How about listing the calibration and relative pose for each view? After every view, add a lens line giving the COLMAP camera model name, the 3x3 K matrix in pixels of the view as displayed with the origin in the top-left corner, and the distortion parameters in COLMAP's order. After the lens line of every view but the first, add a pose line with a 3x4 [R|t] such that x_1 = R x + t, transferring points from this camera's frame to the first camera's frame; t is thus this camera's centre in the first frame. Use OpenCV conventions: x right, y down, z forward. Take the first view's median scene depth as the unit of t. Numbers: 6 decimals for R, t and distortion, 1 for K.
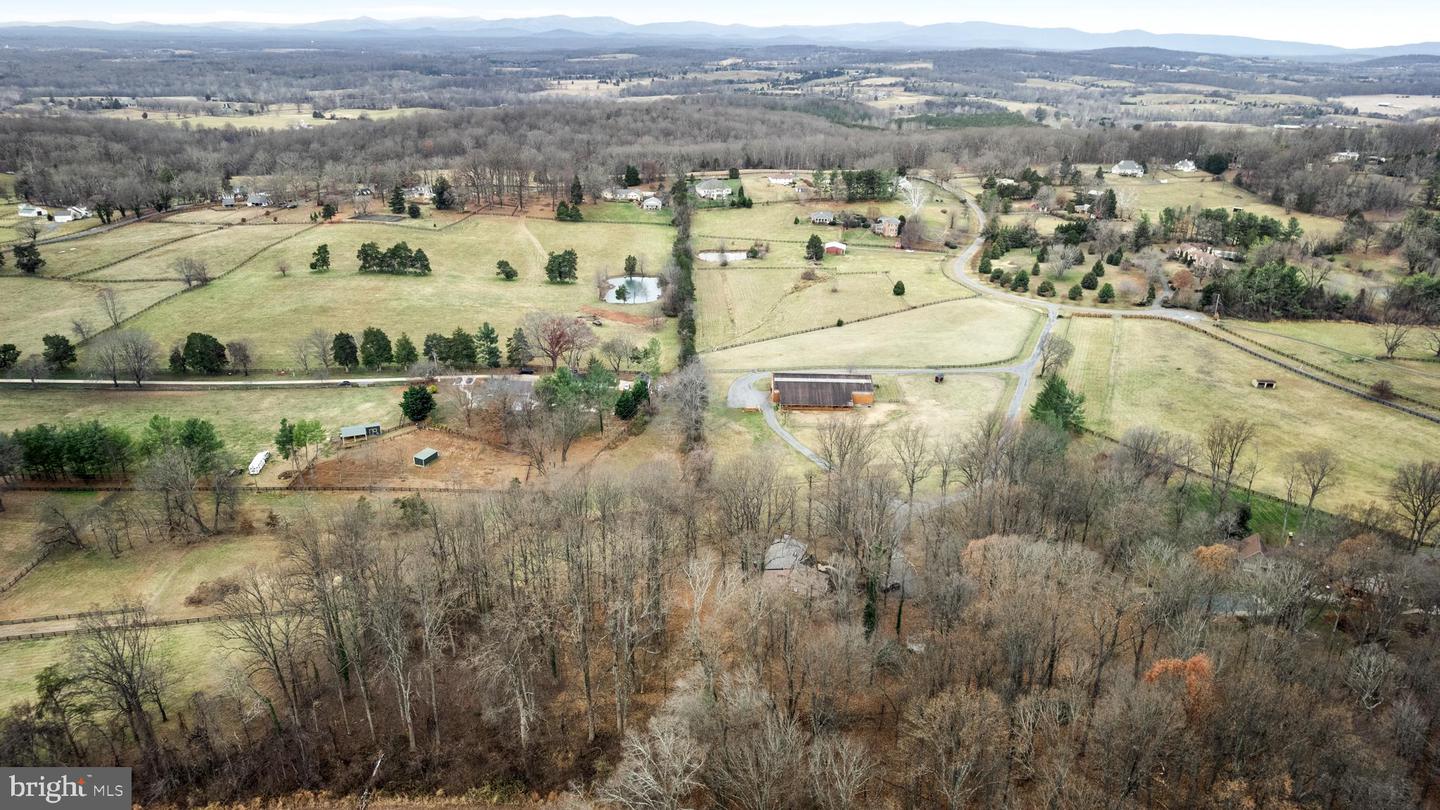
lens RADIAL K [[887.6, 0, 720.0], [0, 887.6, 405.0], [0, 0, 1]] dist [-0.059596, 0.043860]
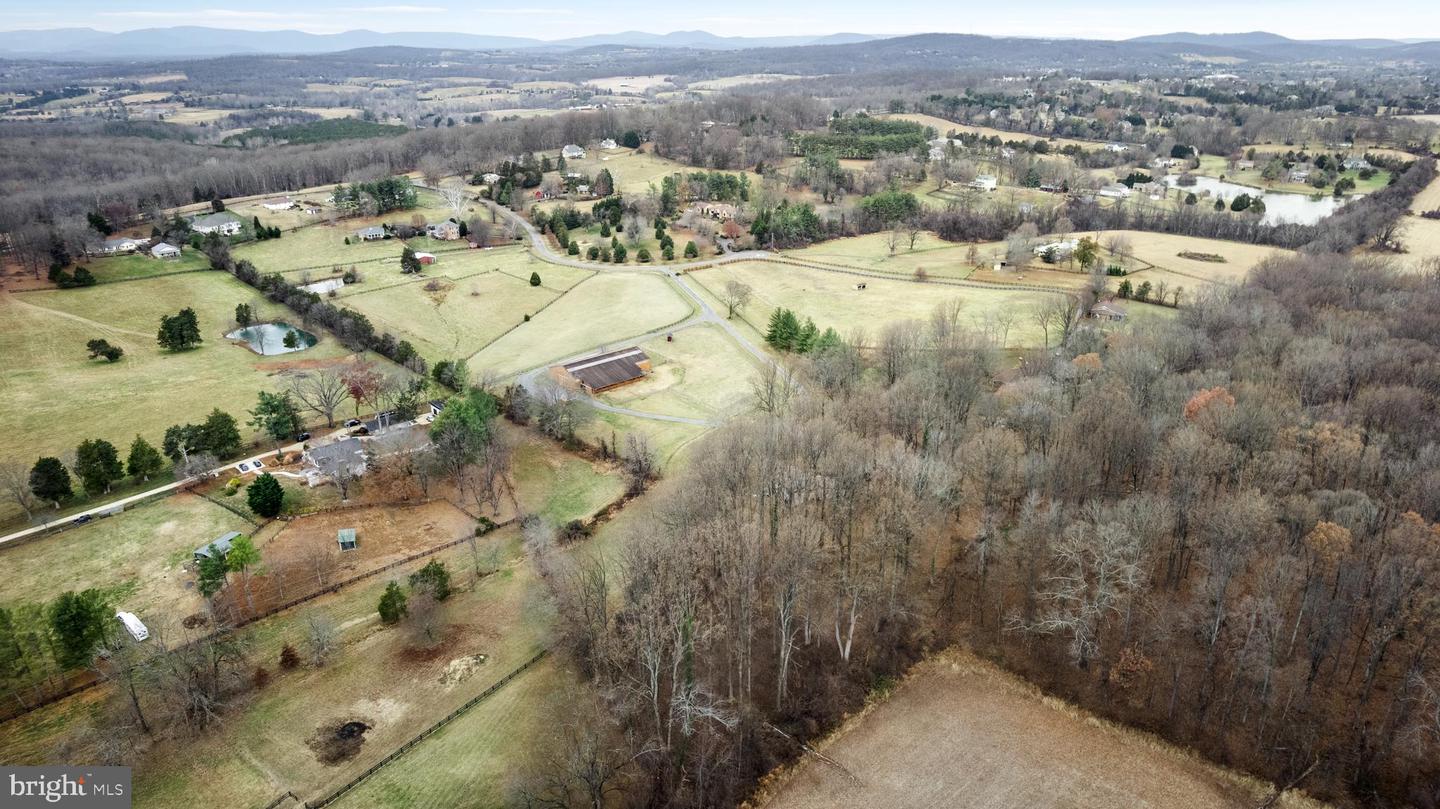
lens RADIAL K [[887.6, 0, 720.0], [0, 887.6, 404.5], [0, 0, 1]] dist [-0.059596, 0.043860]
pose [[0.751301, -0.272166, 0.601226, -0.300465], [0.273286, 0.957527, 0.091956, -0.025767], [-0.600718, 0.095221, 0.793770, 0.048683]]
